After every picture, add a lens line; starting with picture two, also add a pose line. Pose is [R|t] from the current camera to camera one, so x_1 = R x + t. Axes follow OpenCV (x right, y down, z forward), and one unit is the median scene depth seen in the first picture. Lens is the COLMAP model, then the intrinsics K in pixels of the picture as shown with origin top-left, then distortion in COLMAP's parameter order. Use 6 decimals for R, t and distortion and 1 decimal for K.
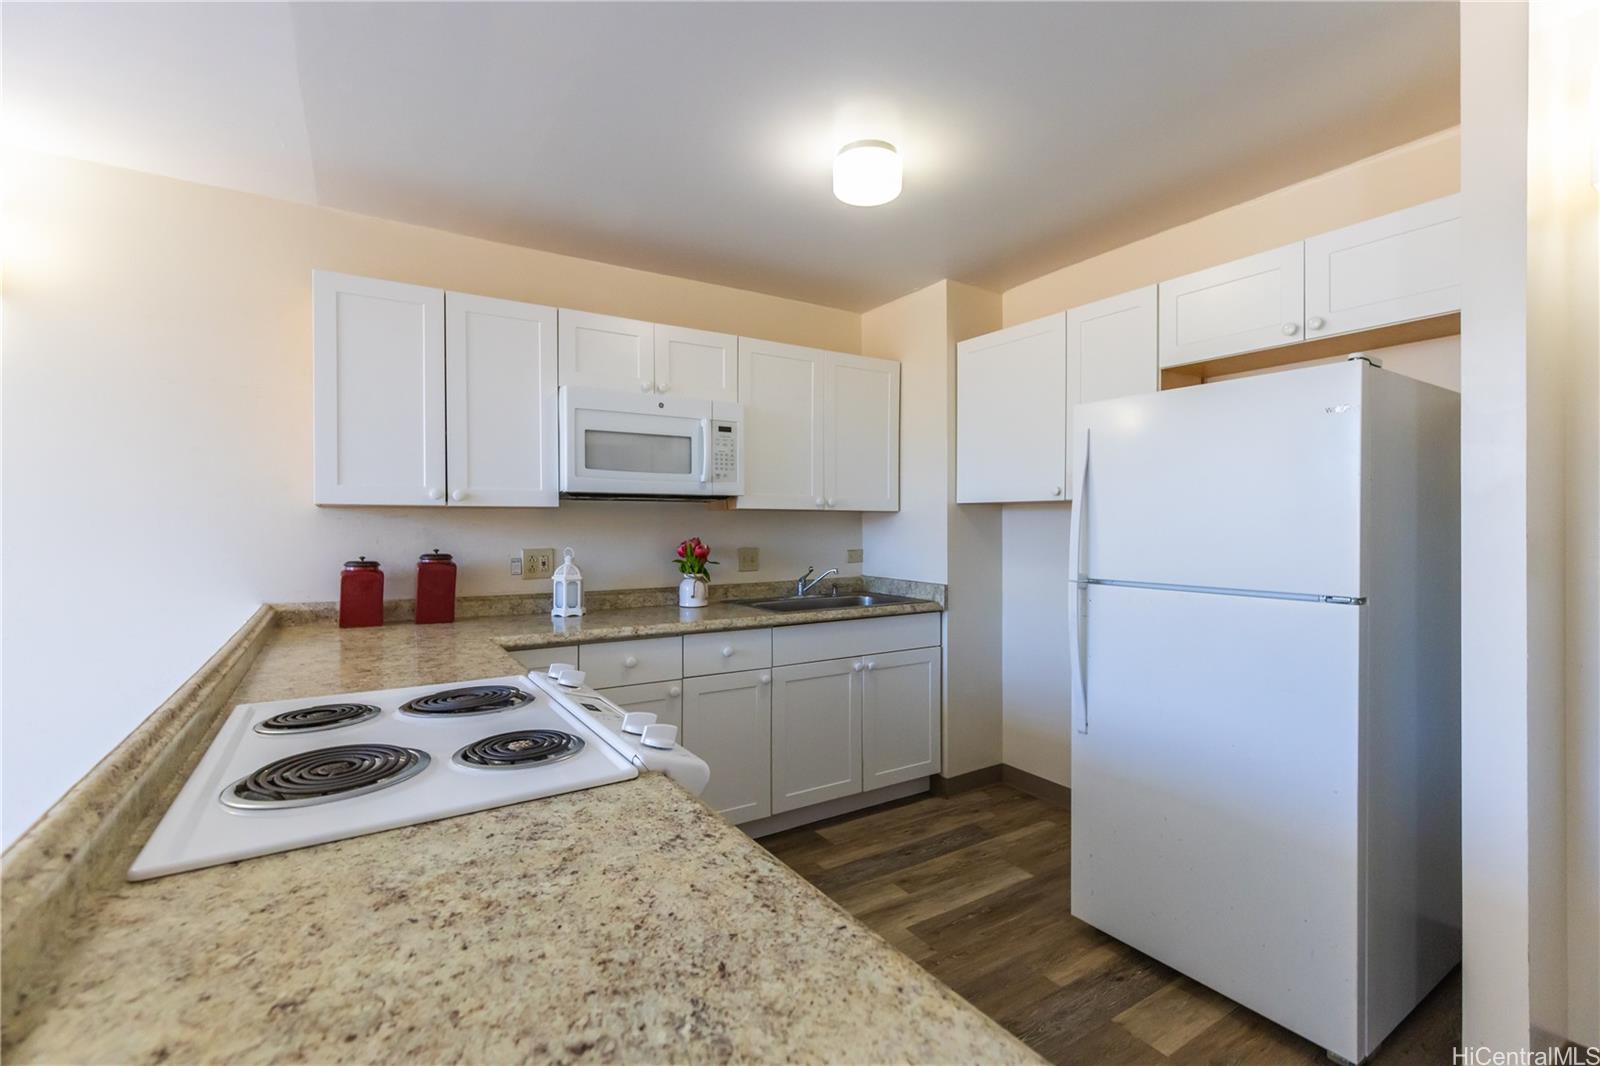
lens RADIAL K [[717.6, 0, 808.4], [0, 717.6, 529.4], [0, 0, 1]] dist [0.008456, -0.000766]
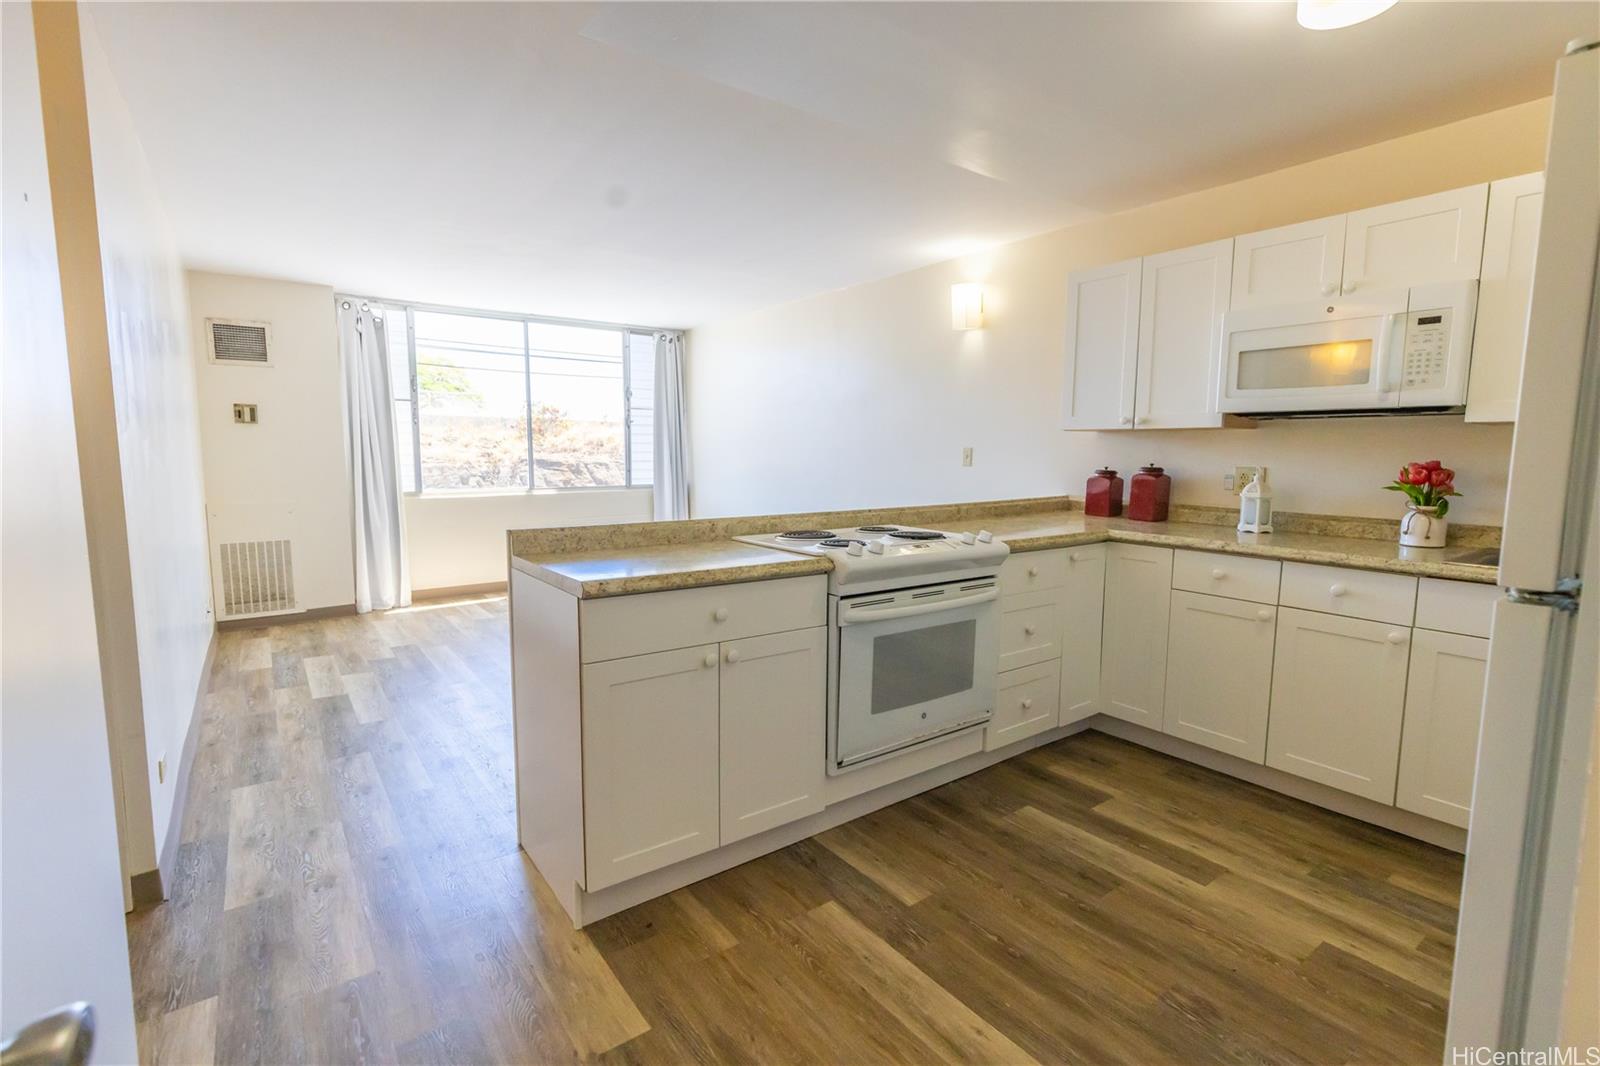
lens RADIAL K [[738.5, 0, 809.4], [0, 738.5, 529.6], [0, 0, 1]] dist [0.007597, -0.000486]
pose [[0.069230, 0.112938, -0.991187, 0.692061], [-0.013454, 0.993586, 0.112272, 0.004830], [0.997510, 0.005563, 0.070306, 0.285066]]
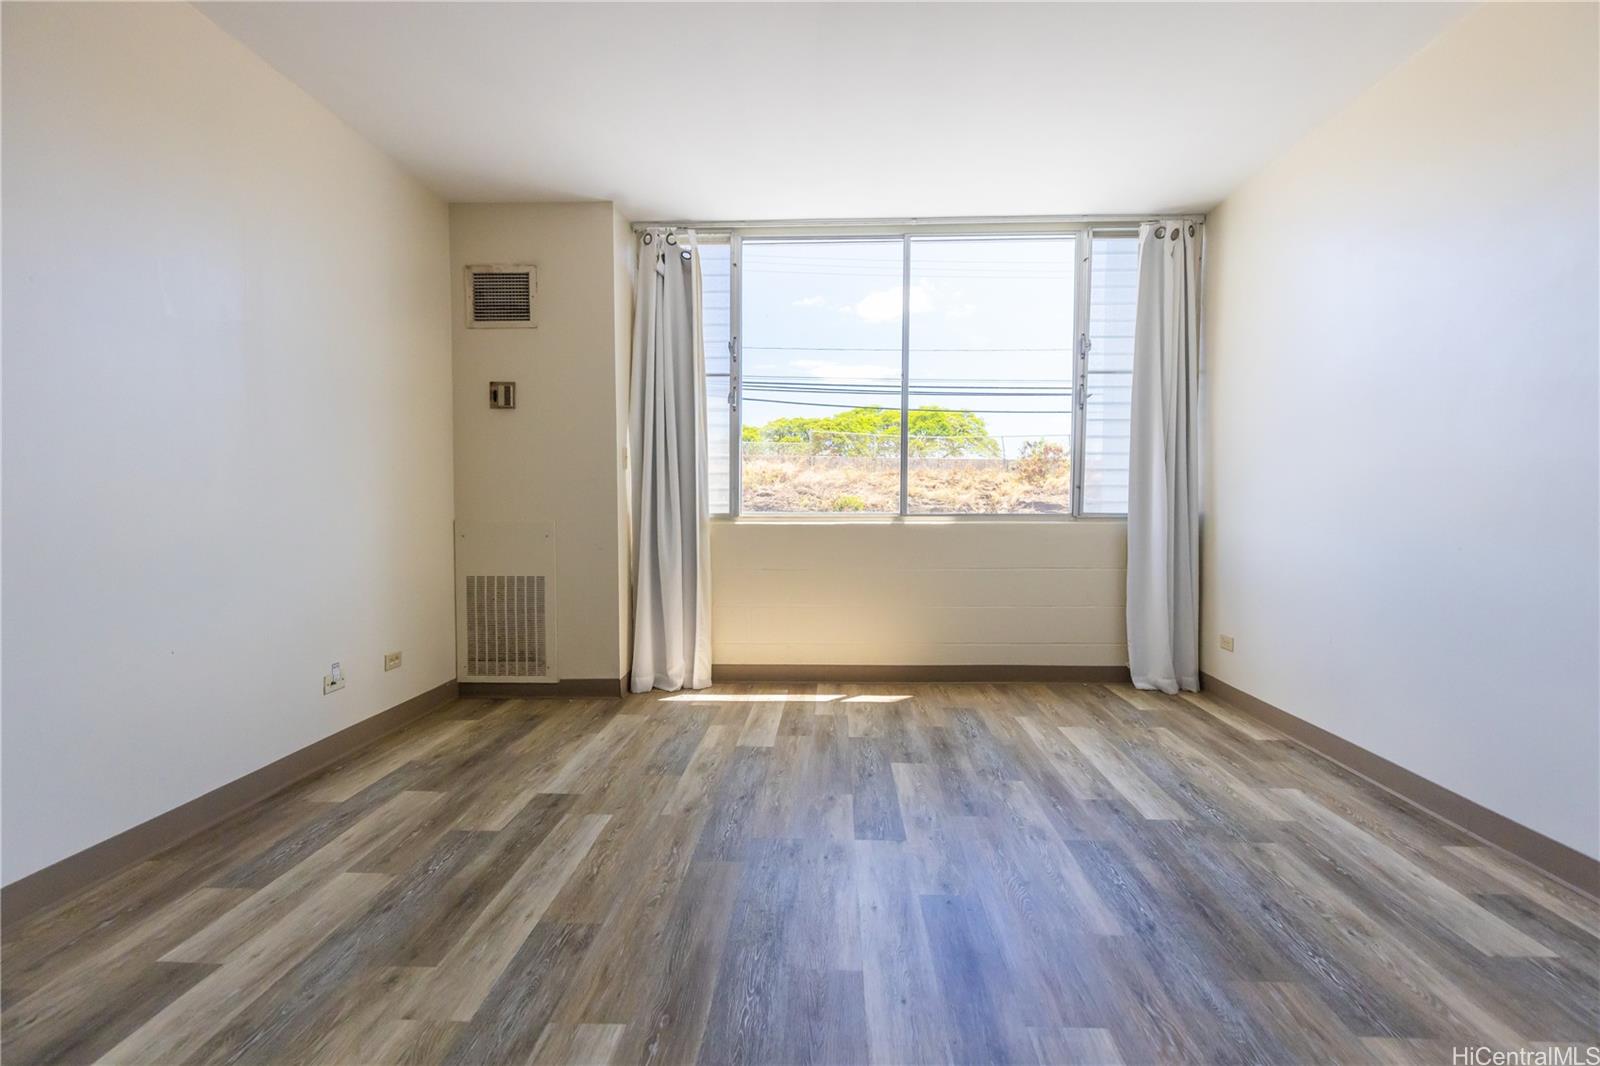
lens RADIAL K [[729.5, 0, 809.2], [0, 729.5, 532.5], [0, 0, 1]] dist [0.003267, 0.000332]
pose [[-0.569259, 0.044697, -0.820942, -0.466791], [-0.006906, 0.998226, 0.059137, 0.103519], [0.822129, 0.039334, -0.567940, 0.208625]]
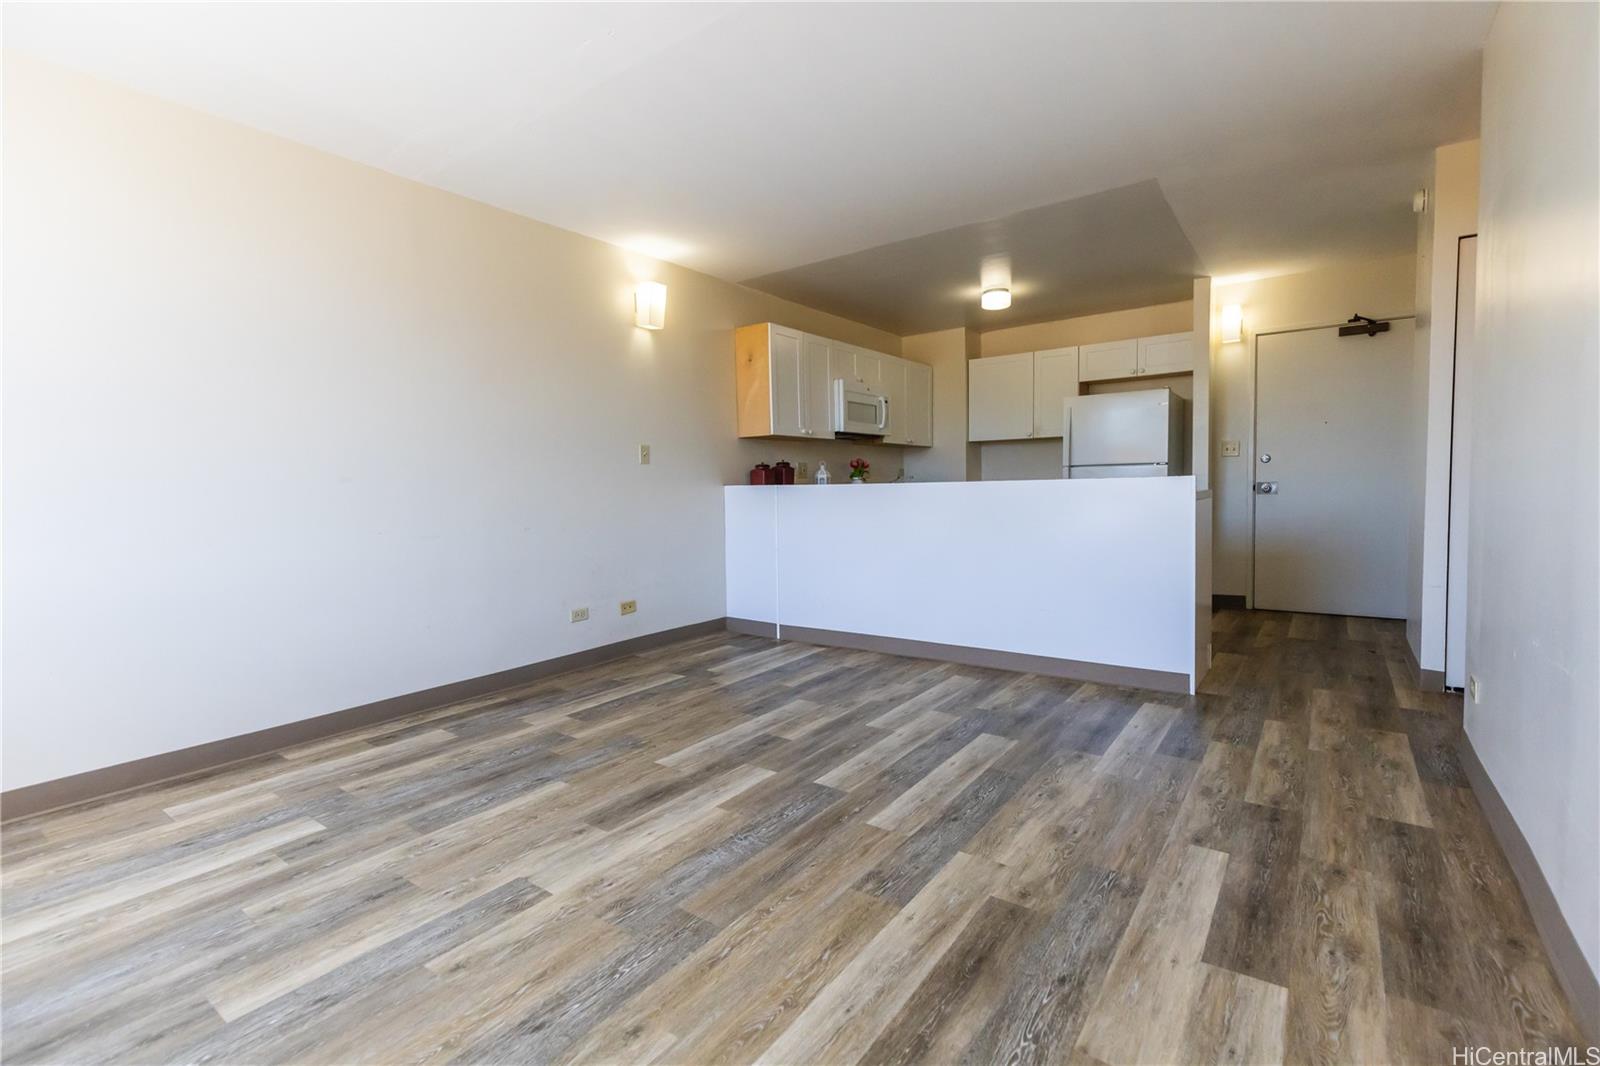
lens RADIAL K [[717.6, 0, 808.4], [0, 717.6, 529.4], [0, 0, 1]] dist [0.008456, -0.000766]
pose [[0.931323, -0.040404, 0.361945, -1.095716], [0.023398, 0.998412, 0.051247, 0.111187], [-0.363441, -0.039259, 0.930790, -0.819558]]
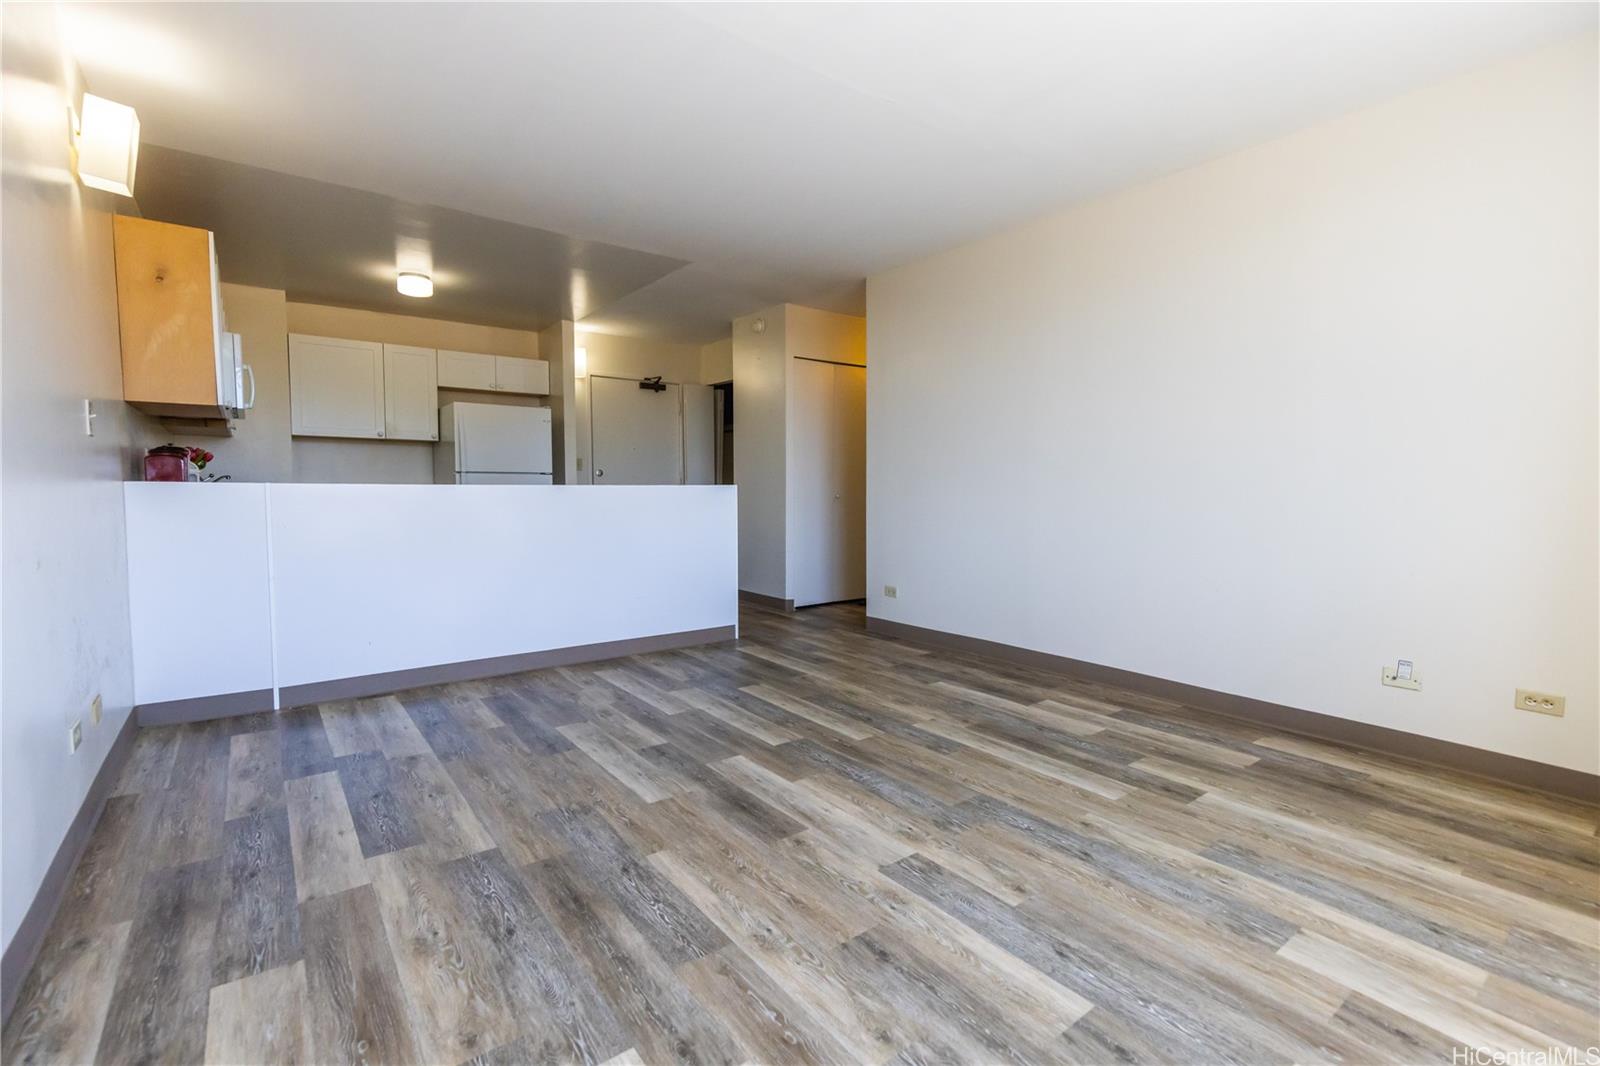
lens RADIAL K [[717.6, 0, 808.4], [0, 717.6, 529.4], [0, 0, 1]] dist [0.008456, -0.000766]
pose [[-0.085172, -0.056924, 0.994739, -1.750332], [0.009600, 0.998273, 0.057949, 0.107044], [-0.996320, 0.014485, -0.084479, -0.003740]]
